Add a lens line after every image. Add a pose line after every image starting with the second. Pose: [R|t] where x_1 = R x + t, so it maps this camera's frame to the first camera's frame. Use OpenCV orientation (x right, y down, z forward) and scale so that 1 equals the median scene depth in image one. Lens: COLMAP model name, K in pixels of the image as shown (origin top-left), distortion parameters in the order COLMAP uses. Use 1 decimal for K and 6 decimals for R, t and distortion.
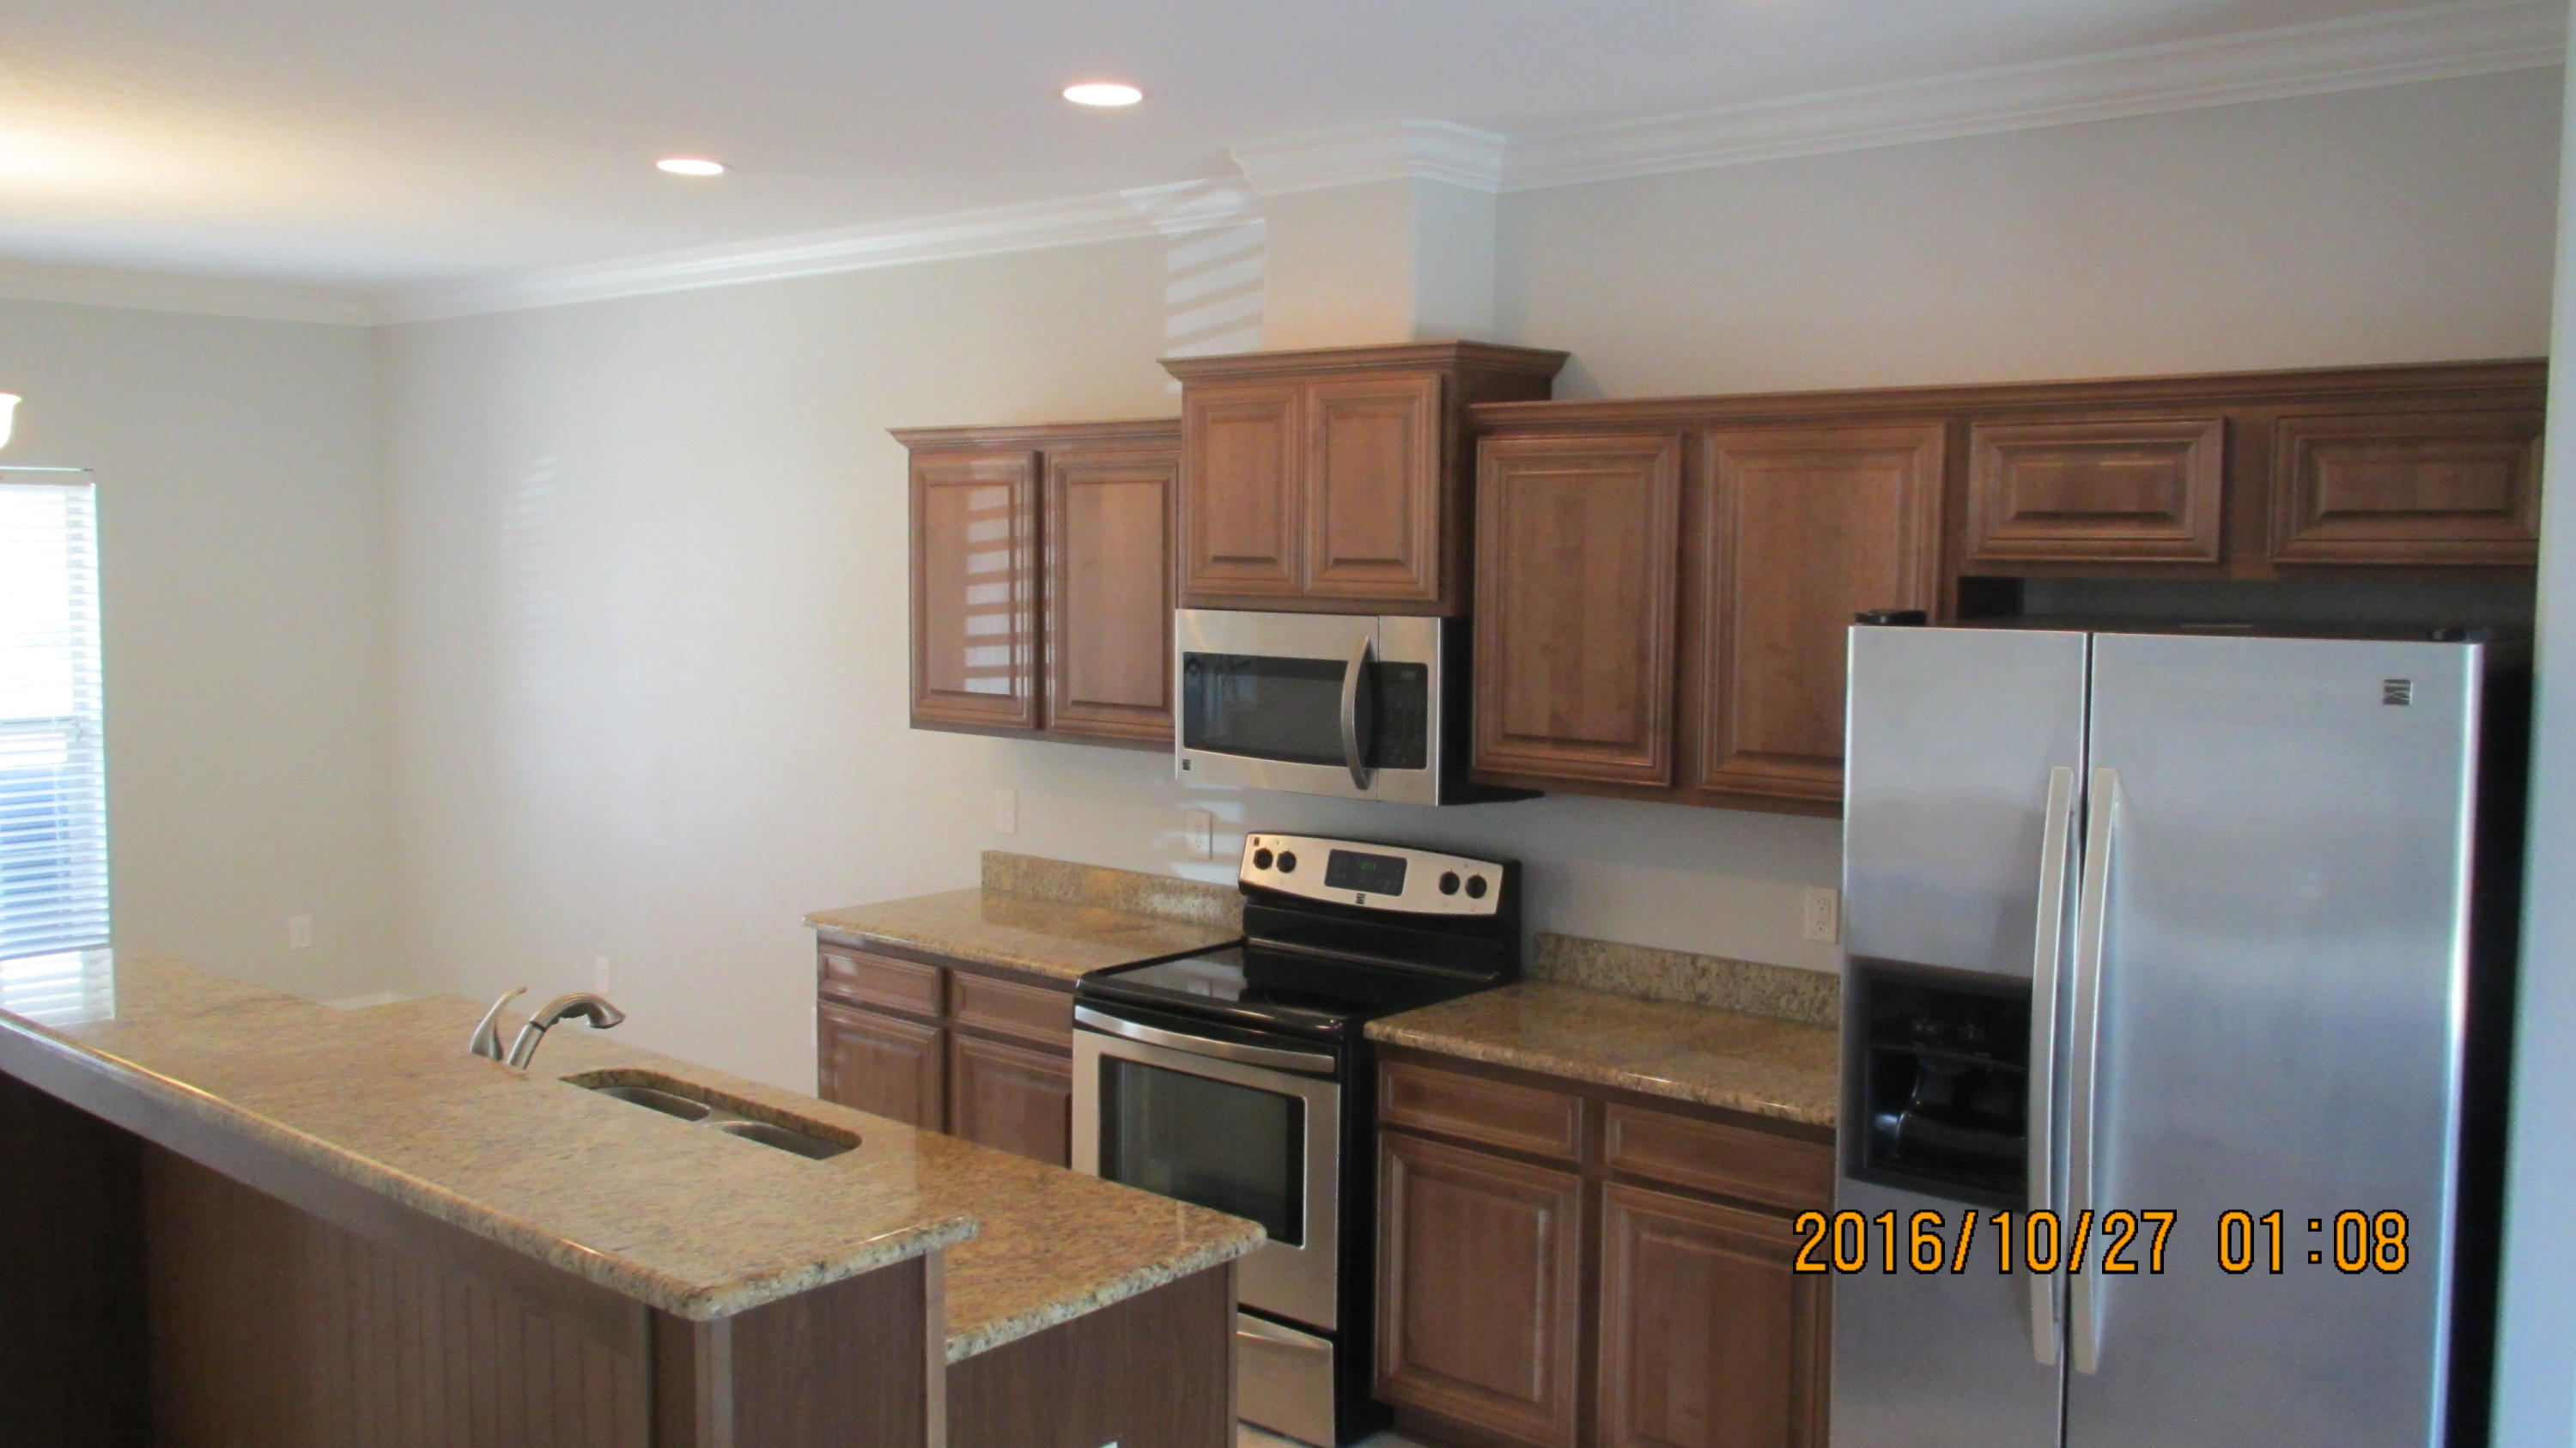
lens RADIAL K [[2144.3, 0, 1277.6], [0, 2144.3, 737.5], [0, 0, 1]] dist [-0.023375, 0.014200]
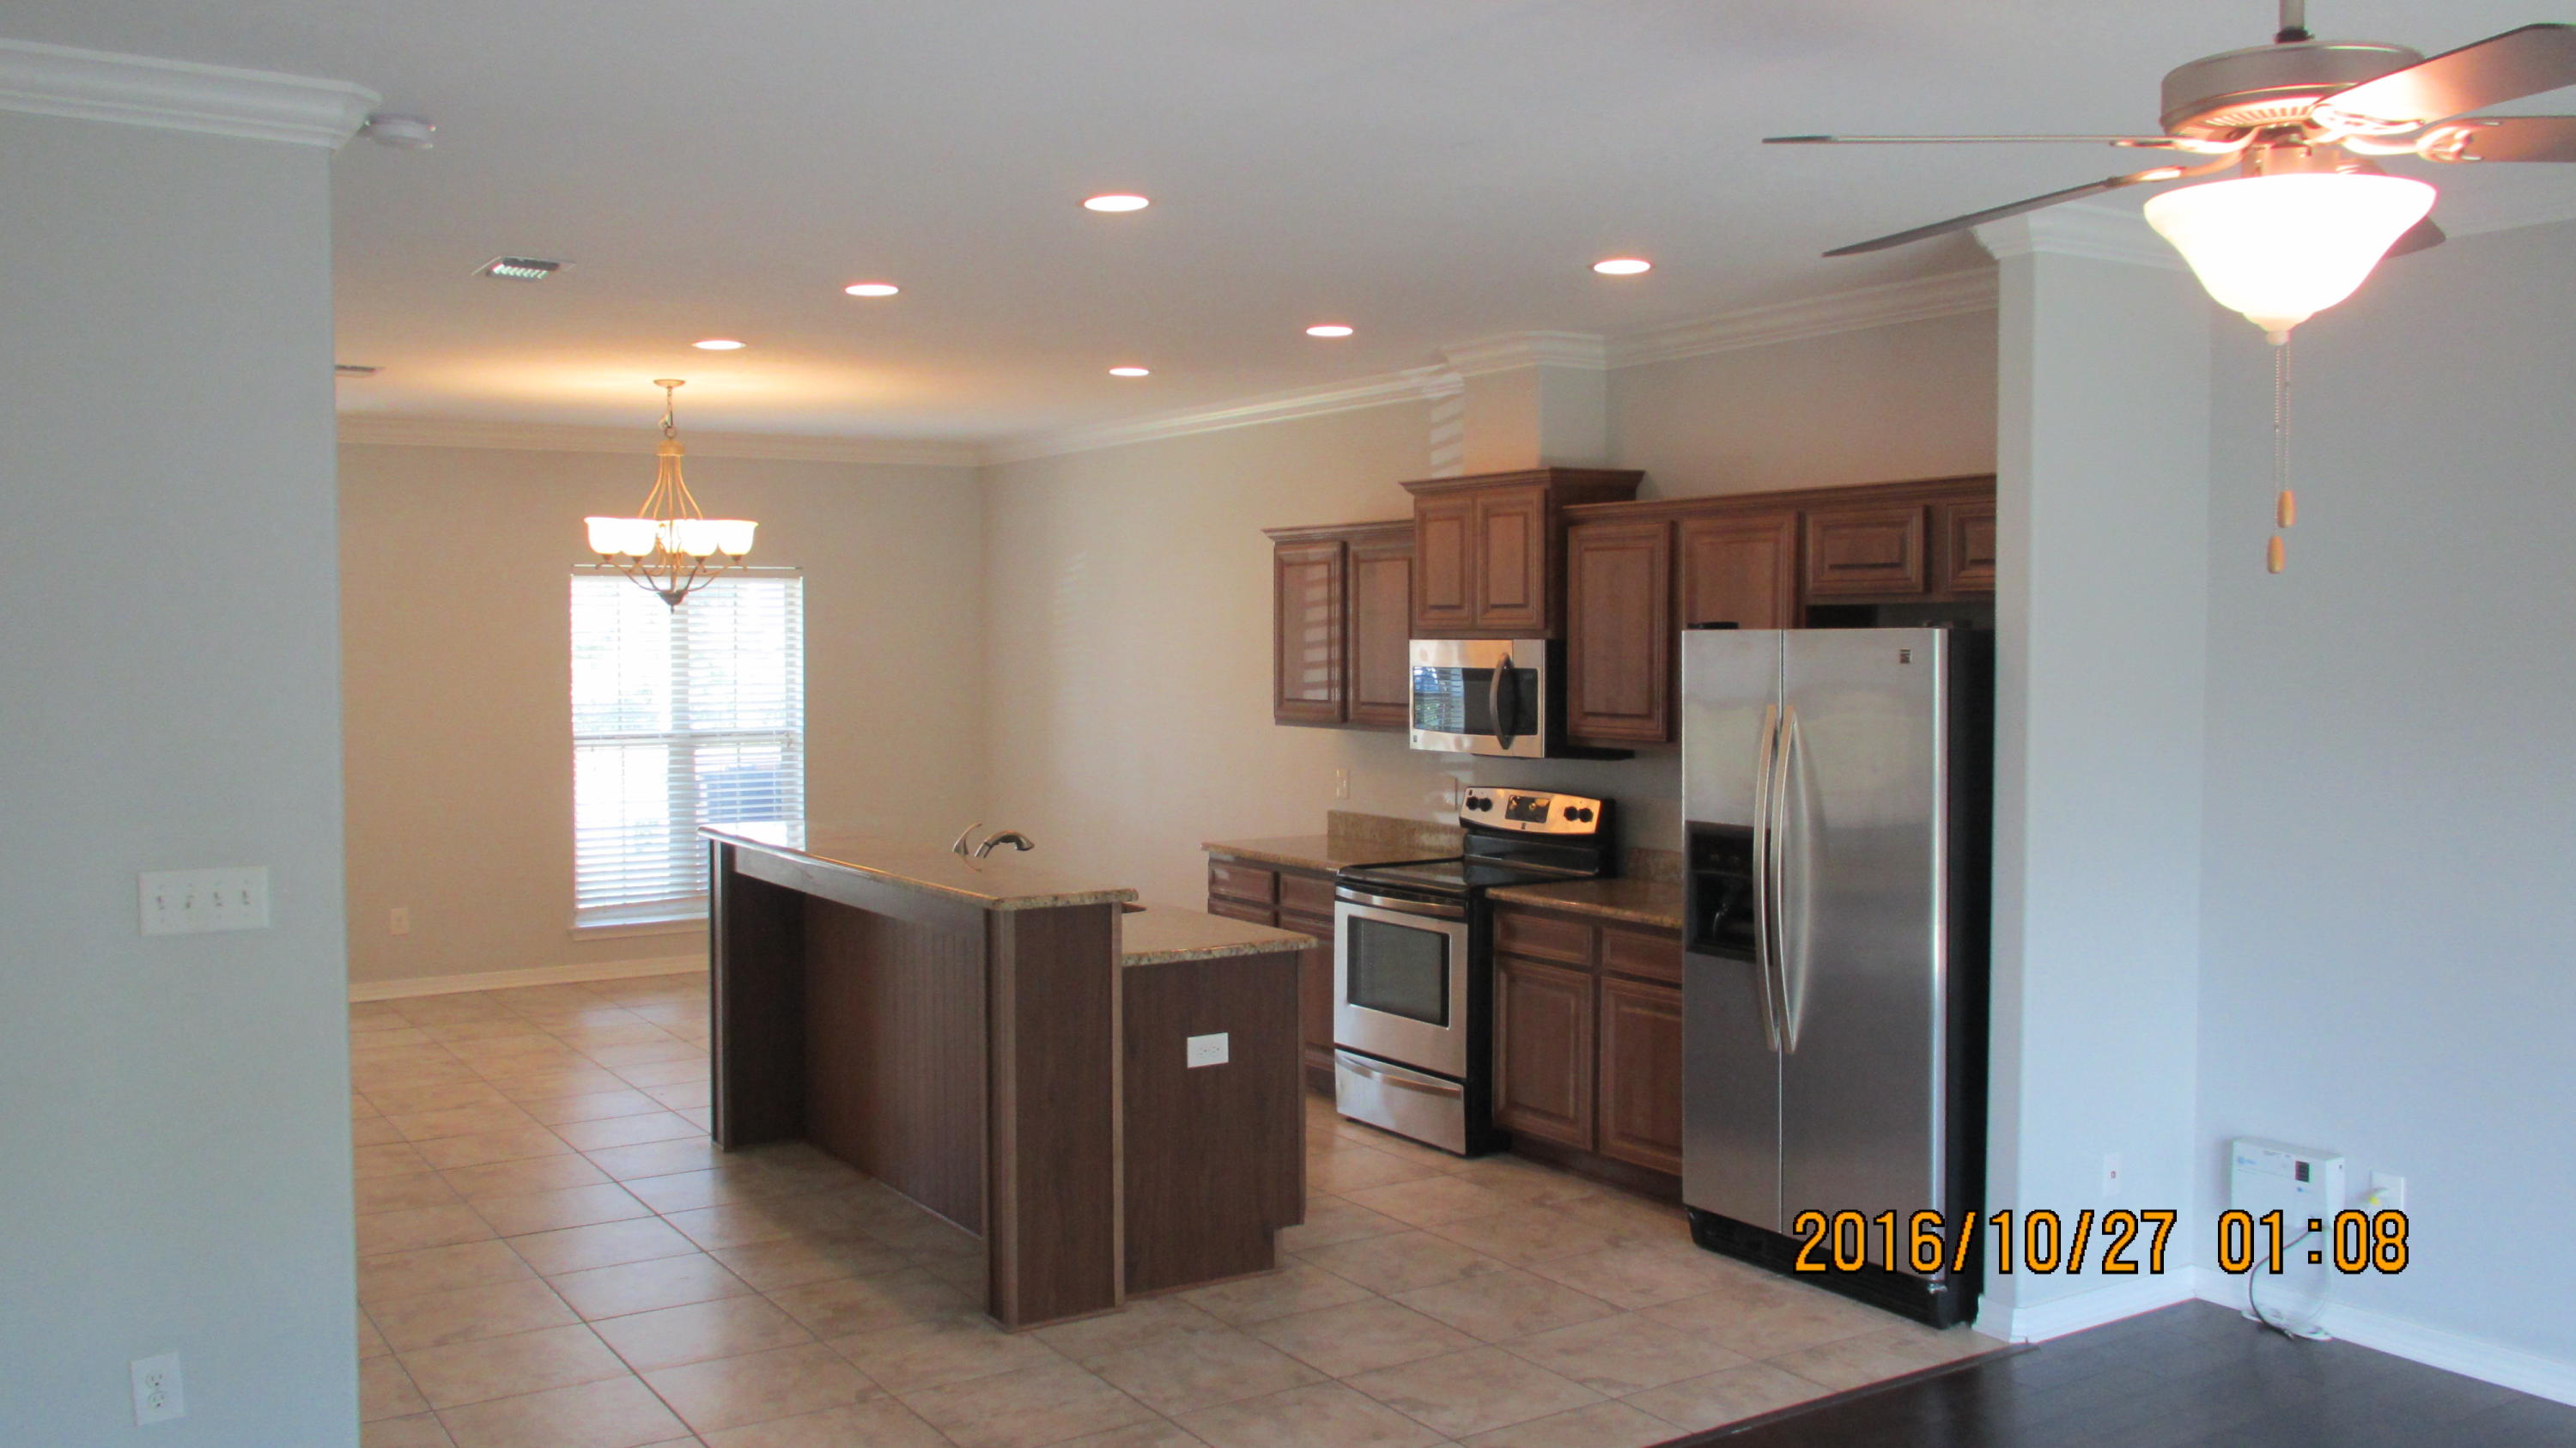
lens RADIAL K [[2144.3, 0, 1277.6], [0, 2144.3, 737.5], [0, 0, 1]] dist [-0.023375, 0.014200]
pose [[0.956589, 0.003860, -0.291416, 0.331182], [-0.016398, 0.999041, -0.040595, 0.080239], [0.290980, 0.043612, 0.955735, -0.548702]]
